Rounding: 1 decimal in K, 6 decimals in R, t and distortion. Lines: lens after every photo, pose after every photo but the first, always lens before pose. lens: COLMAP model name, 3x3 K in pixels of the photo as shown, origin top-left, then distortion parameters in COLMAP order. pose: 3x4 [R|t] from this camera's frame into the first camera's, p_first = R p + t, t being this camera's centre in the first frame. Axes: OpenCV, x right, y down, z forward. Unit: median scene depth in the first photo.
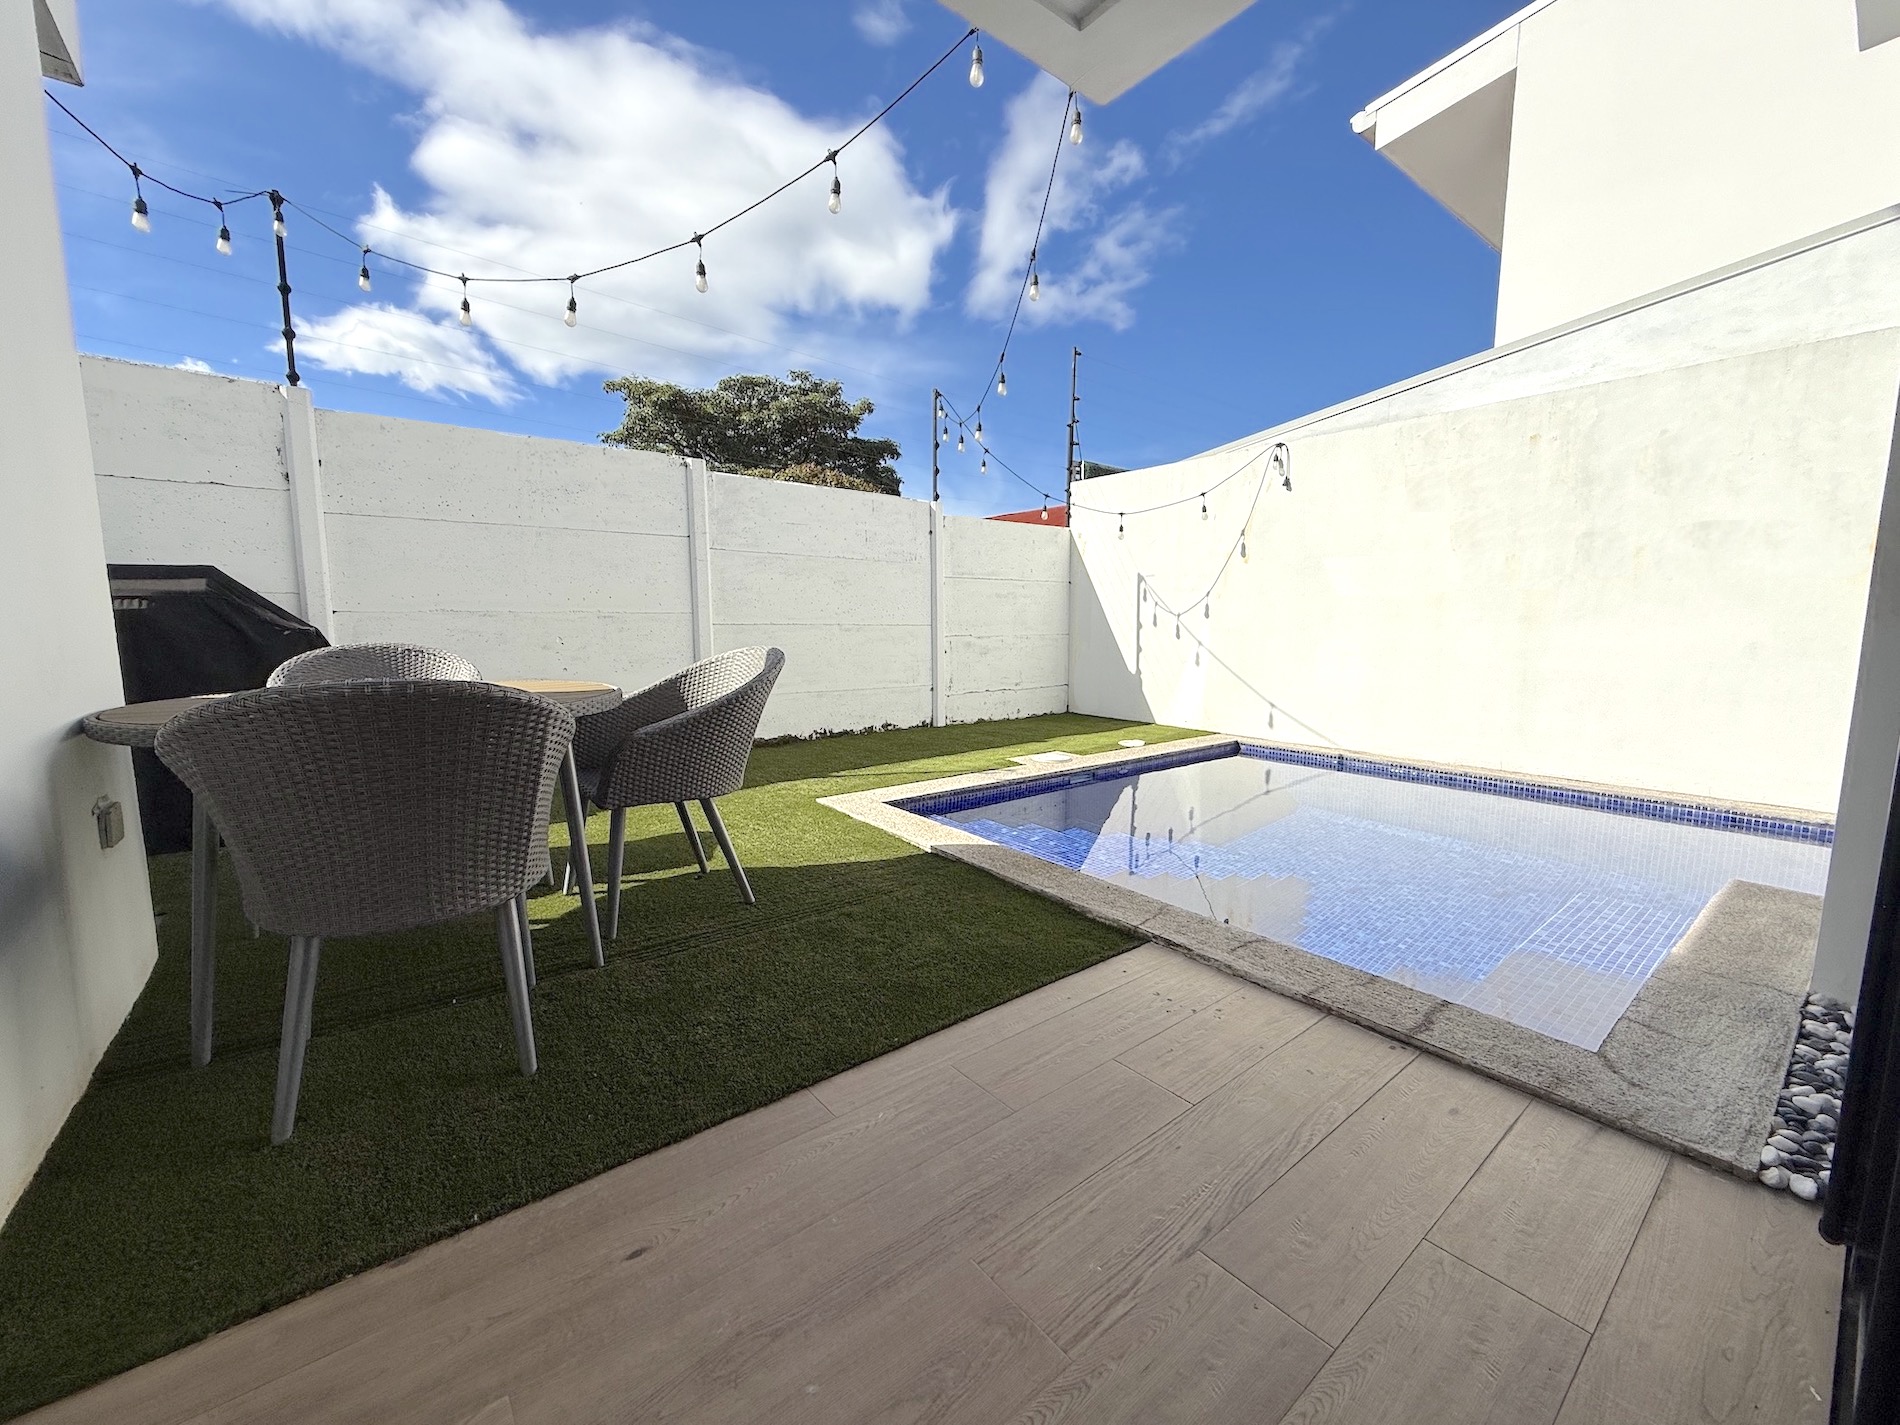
lens RADIAL K [[760.4, 0, 953.7], [0, 760.4, 718.0], [0, 0, 1]] dist [-0.000985, 0.000316]
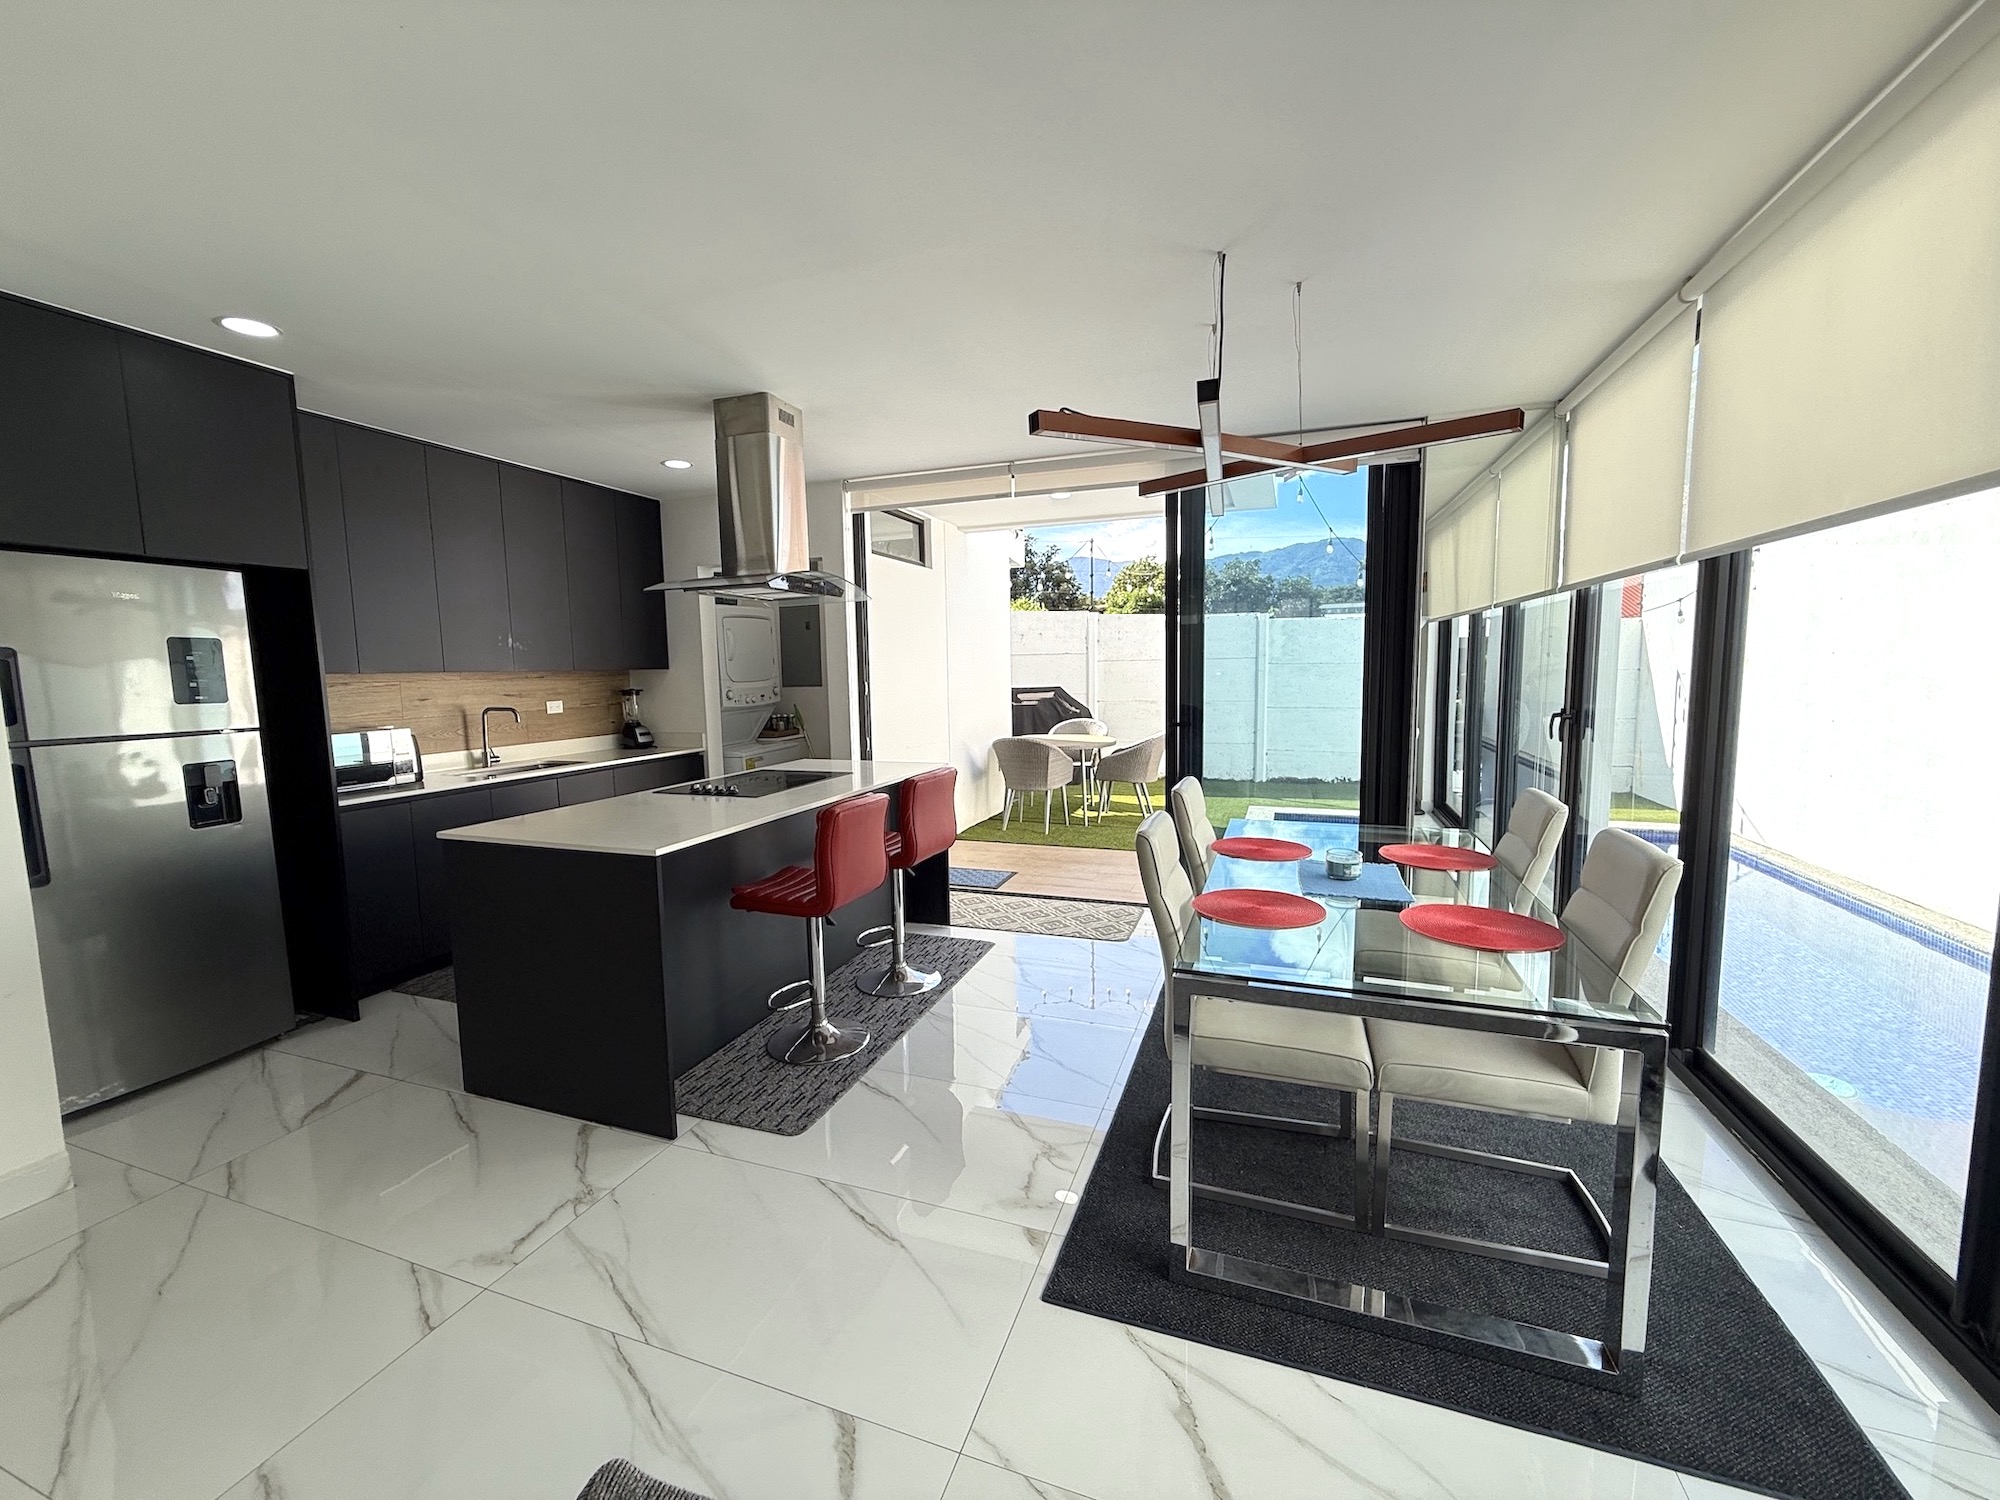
lens RADIAL K [[800.4, 0, 991.9], [0, 800.4, 748.6], [0, 0, 1]] dist [-0.000985, 0.000316]
pose [[0.524250, 0.076764, -0.848098, 1.050688], [-0.093539, 0.995093, 0.032248, -0.036055], [0.846412, 0.062424, 0.528858, -0.553199]]
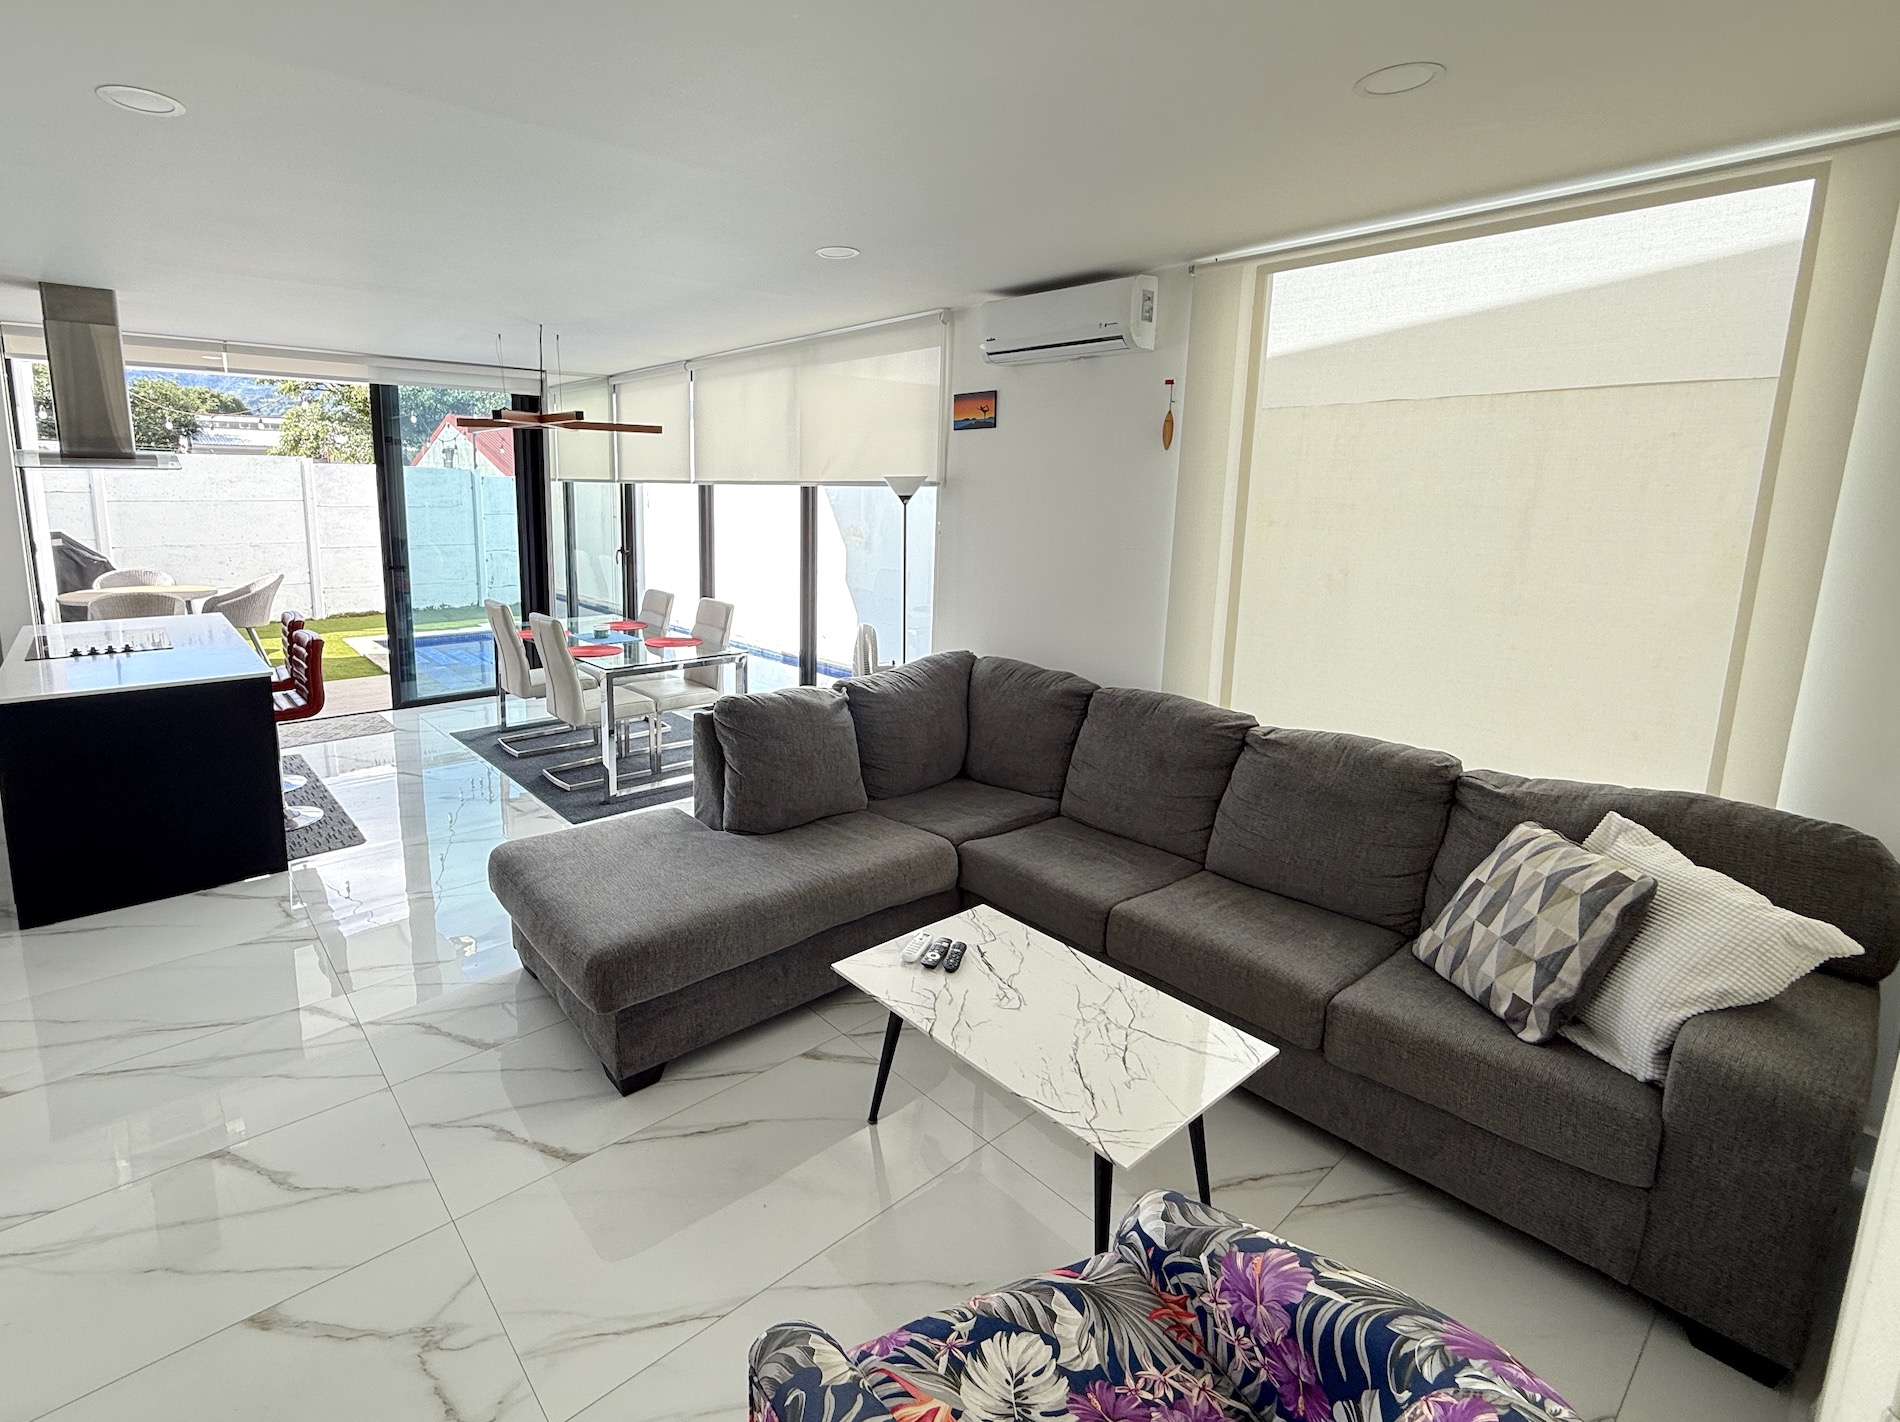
lens RADIAL K [[900.4, 0, 821.6], [0, 900.4, 636.7], [0, 0, 1]] dist [0.000844, 0.000736]
pose [[0.999952, 0.008900, 0.004192, 1.018151], [-0.009043, 0.999326, 0.035583, -0.000272], [-0.003873, -0.035619, 0.999358, -1.348895]]
